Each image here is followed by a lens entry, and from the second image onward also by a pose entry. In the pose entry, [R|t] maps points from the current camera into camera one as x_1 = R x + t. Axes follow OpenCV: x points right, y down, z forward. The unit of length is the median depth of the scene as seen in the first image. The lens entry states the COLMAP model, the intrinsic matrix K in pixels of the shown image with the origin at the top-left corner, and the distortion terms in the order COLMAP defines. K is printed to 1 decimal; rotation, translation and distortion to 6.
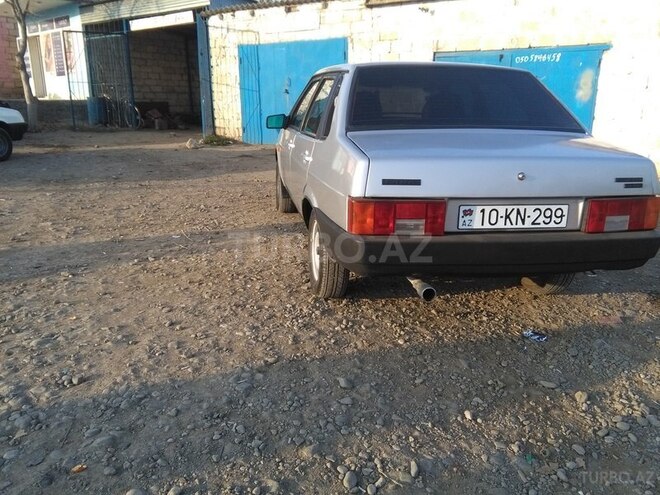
lens RADIAL K [[527.7, 0, 330.7], [0, 527.7, 248.5], [0, 0, 1]] dist [0.072761, -0.095293]
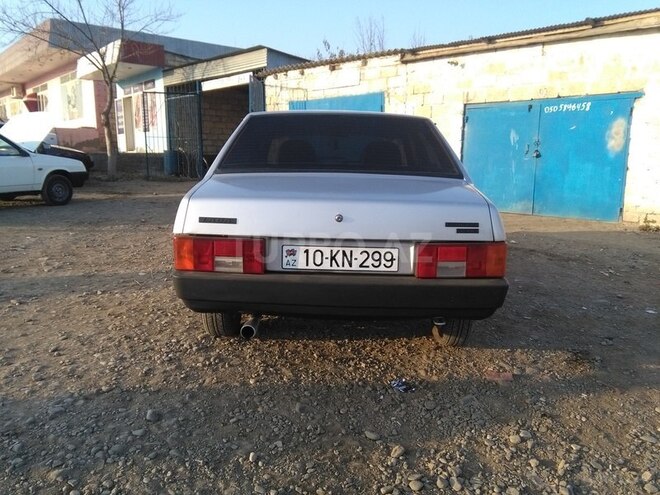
lens RADIAL K [[527.7, 0, 334.0], [0, 527.7, 248.1], [0, 0, 1]] dist [0.072761, -0.095293]
pose [[0.984041, 0.028865, -0.175586, 0.417102], [-0.045581, 0.994722, -0.091930, 0.010197], [0.172006, 0.098466, 0.980163, 0.020759]]
